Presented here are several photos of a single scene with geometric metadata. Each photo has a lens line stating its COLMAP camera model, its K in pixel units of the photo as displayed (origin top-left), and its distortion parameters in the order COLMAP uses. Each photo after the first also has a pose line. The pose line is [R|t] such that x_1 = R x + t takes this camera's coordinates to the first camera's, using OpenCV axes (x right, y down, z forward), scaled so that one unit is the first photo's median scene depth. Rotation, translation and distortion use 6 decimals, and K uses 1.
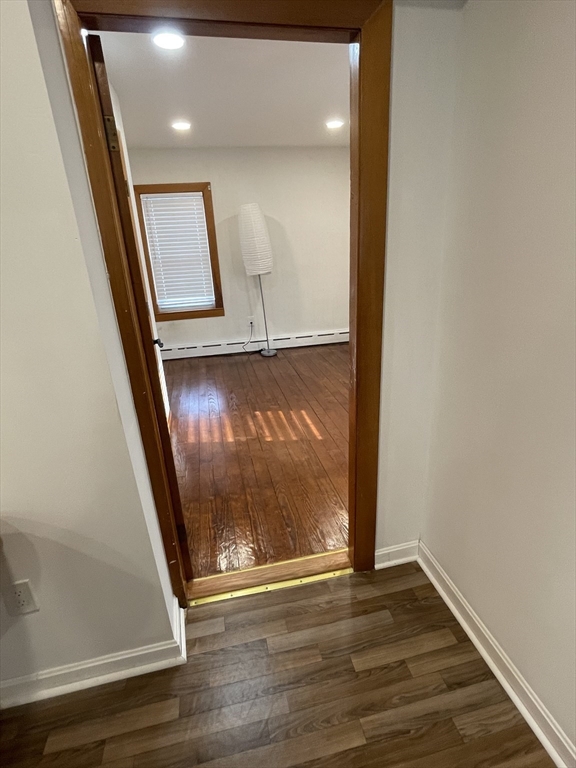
lens RADIAL K [[394.1, 0, 292.3], [0, 394.1, 392.0], [0, 0, 1]] dist [-0.012761, 0.007898]
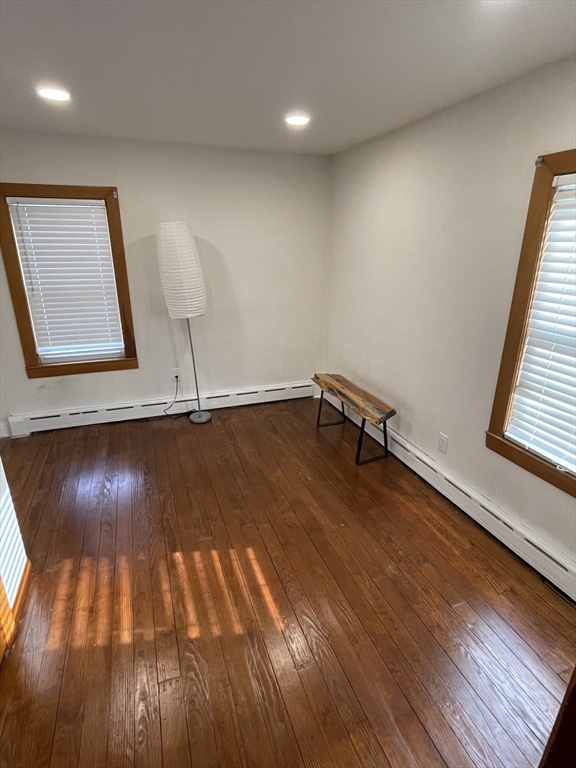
lens RADIAL K [[394.1, 0, 281.7], [0, 394.1, 381.5], [0, 0, 1]] dist [-0.012761, 0.007898]
pose [[0.990603, 0.010973, 0.136325, -0.009673], [-0.006334, 0.999388, -0.034414, -0.158949], [-0.136619, 0.033227, 0.990066, 0.267522]]
